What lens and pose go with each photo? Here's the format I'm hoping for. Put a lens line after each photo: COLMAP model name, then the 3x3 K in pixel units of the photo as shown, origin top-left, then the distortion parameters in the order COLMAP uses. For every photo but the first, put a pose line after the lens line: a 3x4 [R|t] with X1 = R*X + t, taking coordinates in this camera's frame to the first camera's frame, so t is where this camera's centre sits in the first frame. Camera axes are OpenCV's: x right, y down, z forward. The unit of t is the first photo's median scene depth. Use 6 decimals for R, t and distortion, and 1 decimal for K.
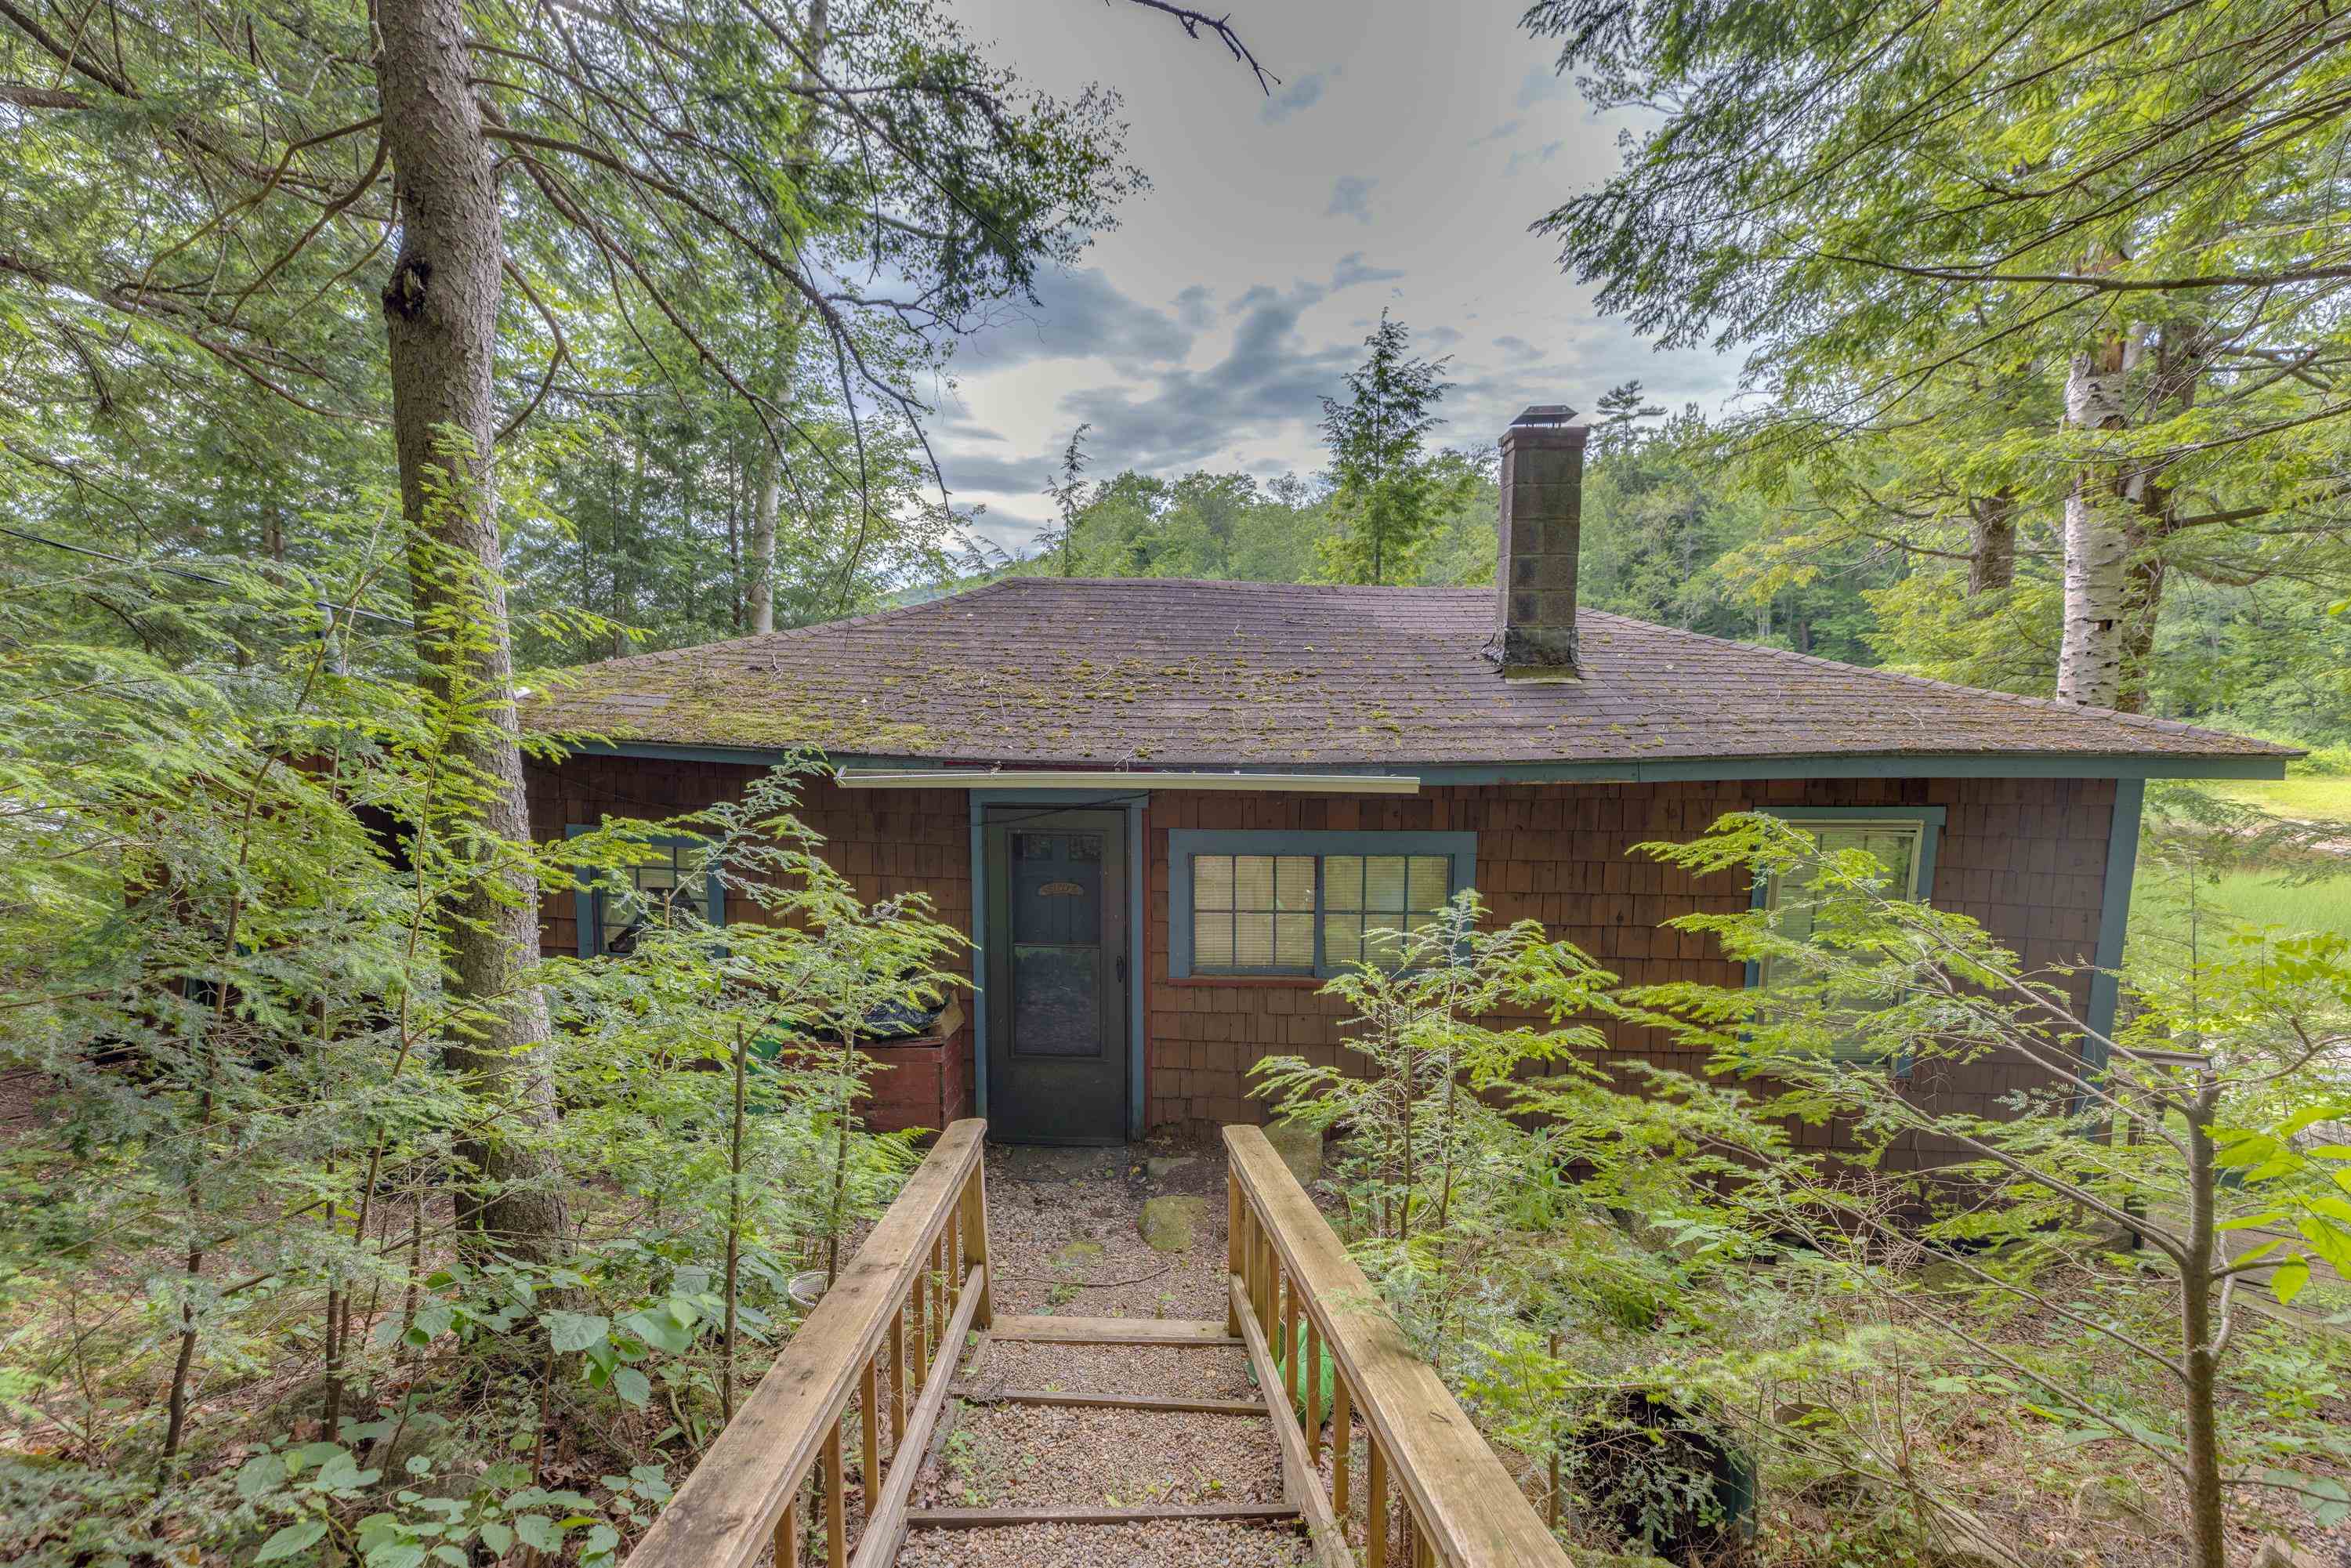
lens RADIAL K [[1044.8, 0, 1175.6], [0, 1044.8, 766.5], [0, 0, 1]] dist [0.002585, 0.001030]
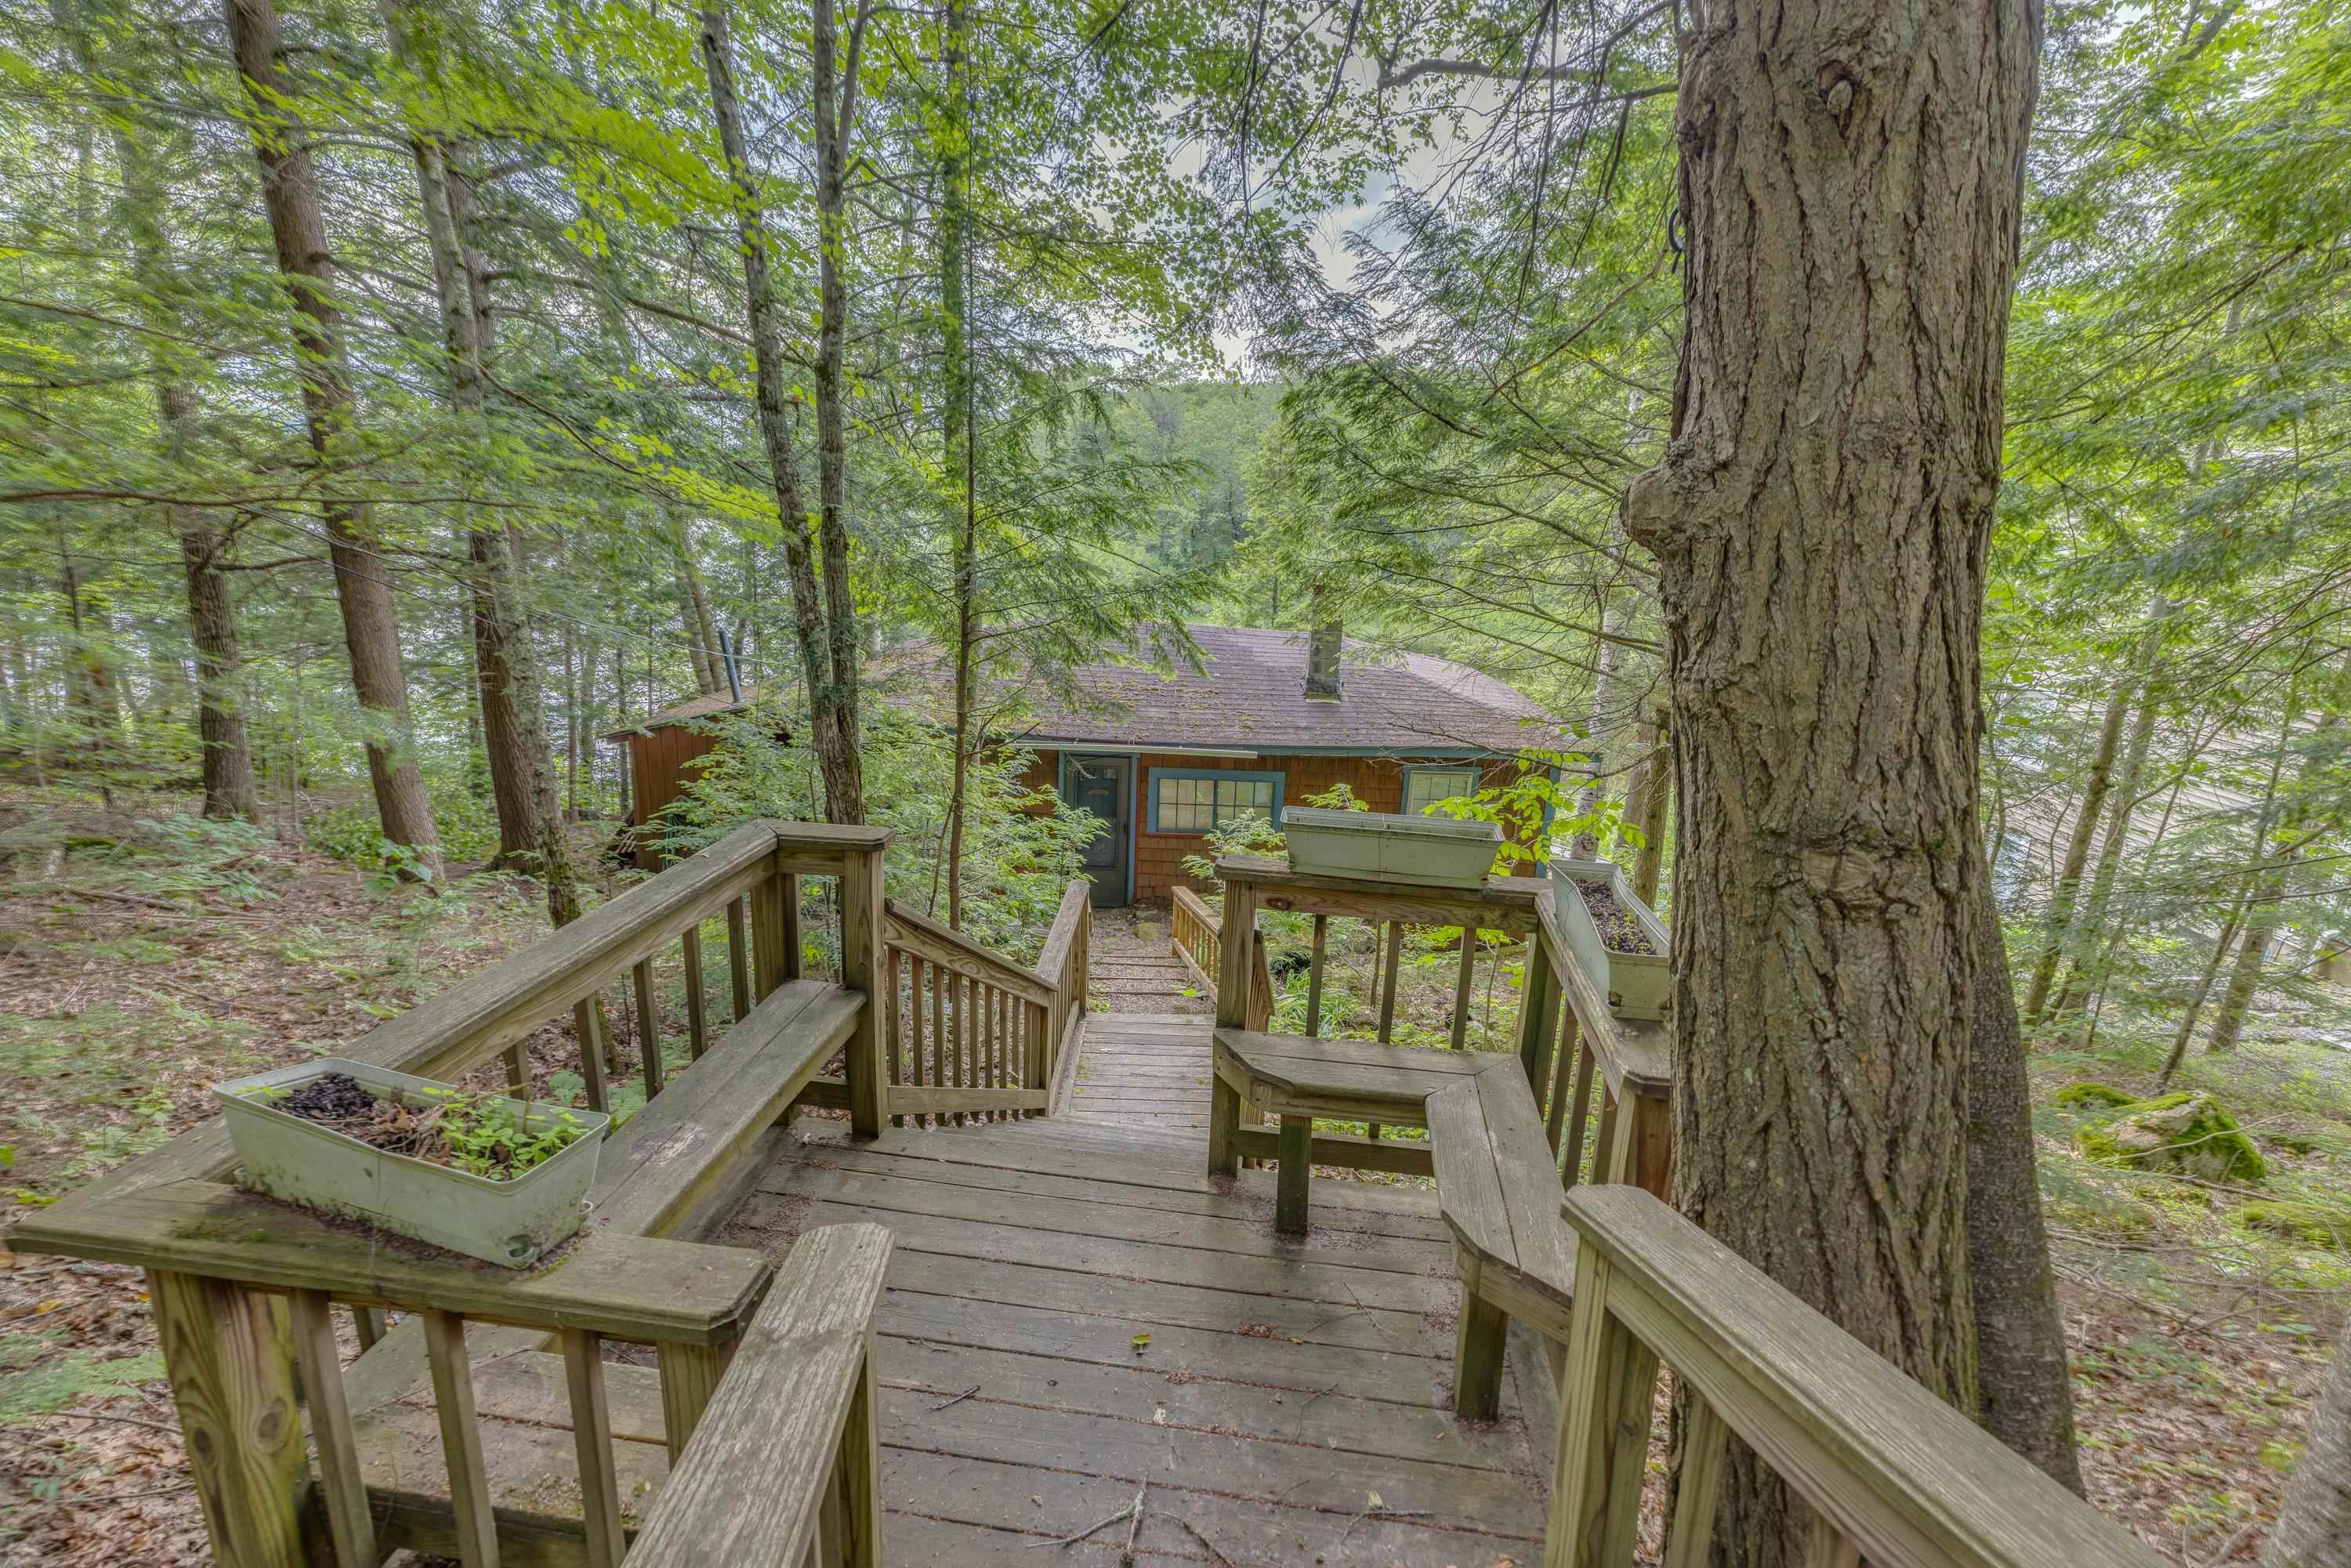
lens RADIAL K [[1044.8, 0, 1175.6], [0, 1044.8, 766.5], [0, 0, 1]] dist [0.002585, 0.001030]
pose [[0.997754, 0.021402, 0.063478, -0.097618], [-0.029884, 0.990281, 0.135830, -0.262470], [-0.059954, -0.137421, 0.988697, -1.285467]]
